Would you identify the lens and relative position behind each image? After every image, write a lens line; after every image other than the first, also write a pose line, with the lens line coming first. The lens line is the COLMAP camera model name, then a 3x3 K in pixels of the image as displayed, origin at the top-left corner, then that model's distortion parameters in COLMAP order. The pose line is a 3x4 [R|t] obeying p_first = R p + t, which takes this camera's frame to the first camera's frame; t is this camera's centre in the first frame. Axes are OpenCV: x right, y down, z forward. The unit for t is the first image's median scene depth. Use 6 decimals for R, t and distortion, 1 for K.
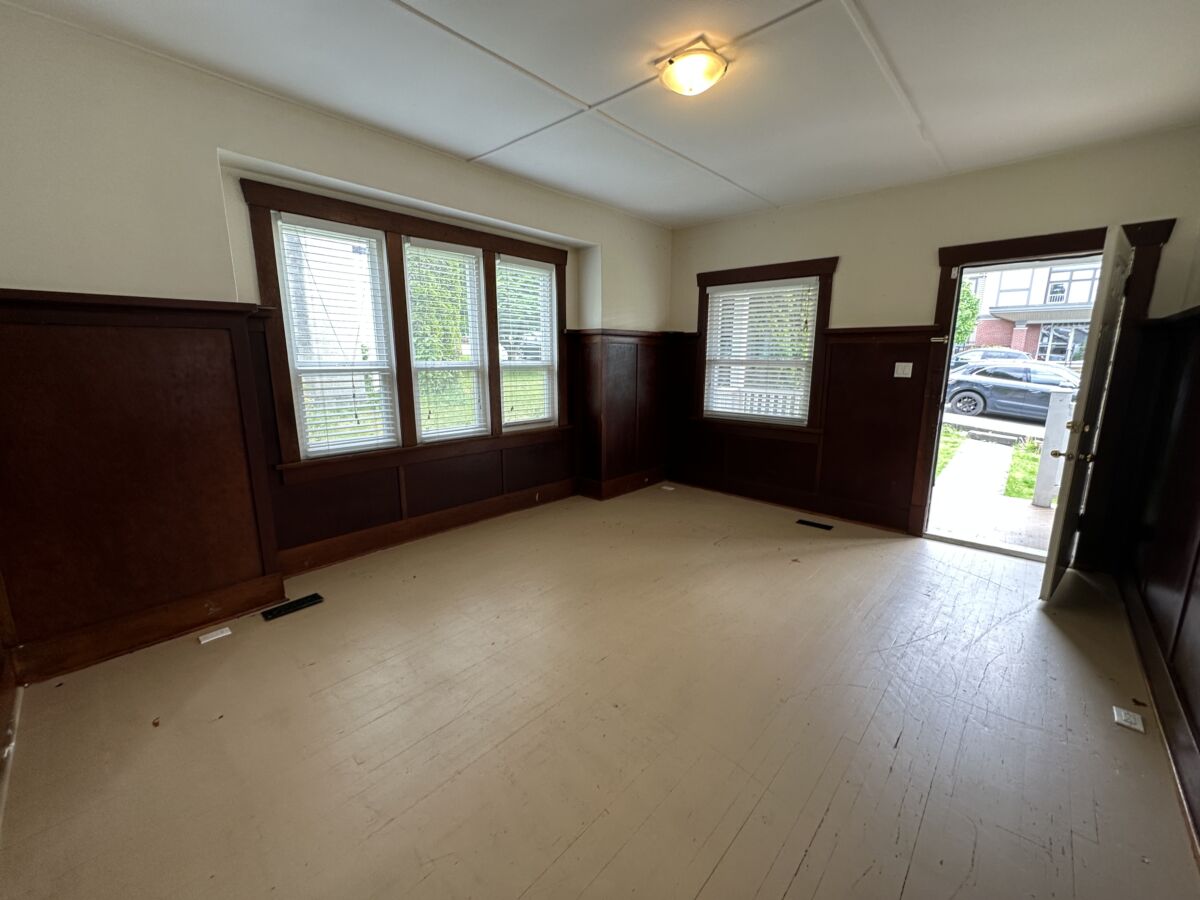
lens RADIAL K [[477.8, 0, 596.6], [0, 477.8, 444.9], [0, 0, 1]] dist [0.000890, 0.001412]
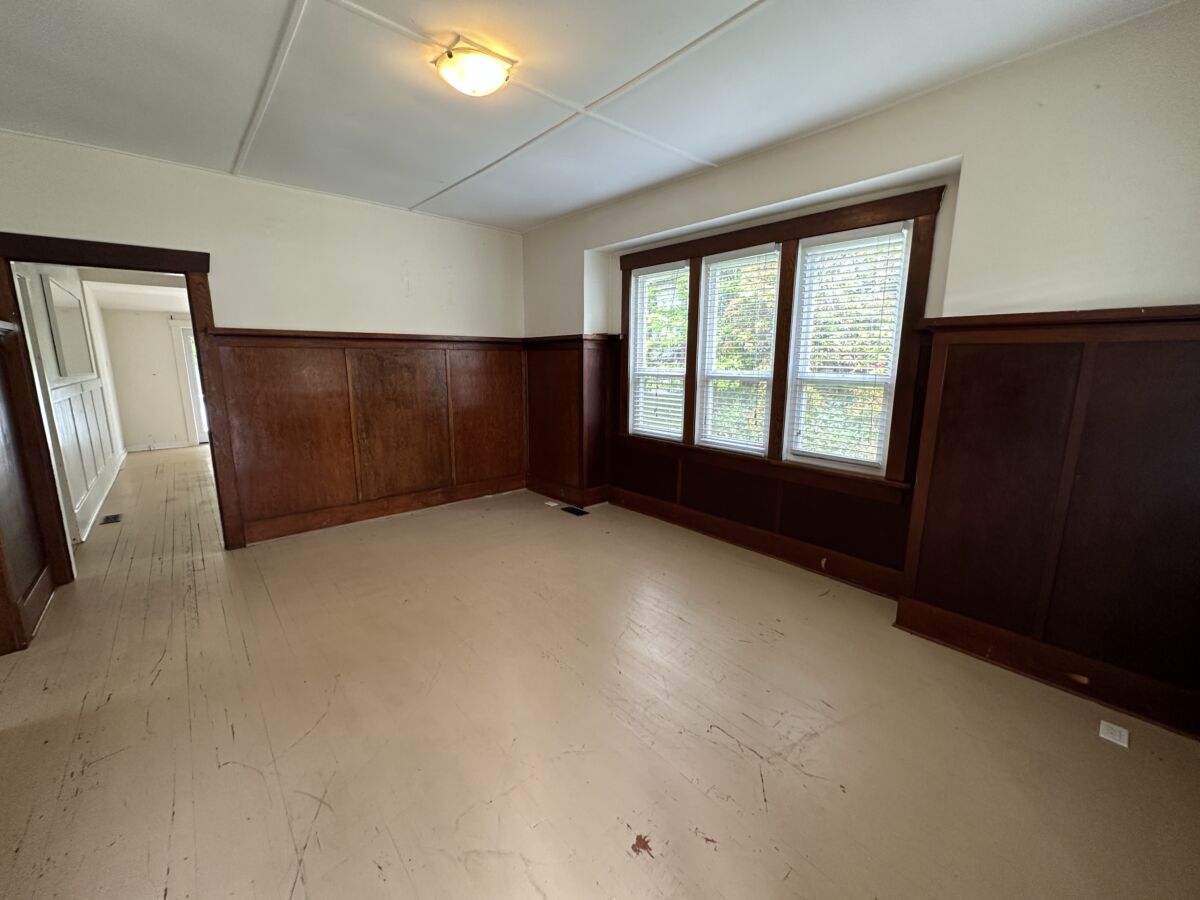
lens RADIAL K [[477.8, 0, 597.7], [0, 477.8, 443.1], [0, 0, 1]] dist [0.000890, 0.001412]
pose [[-0.098561, 0.167394, -0.980951, 0.720543], [-0.189528, 0.964550, 0.183638, -0.162631], [0.976916, 0.204018, -0.063341, 0.840428]]
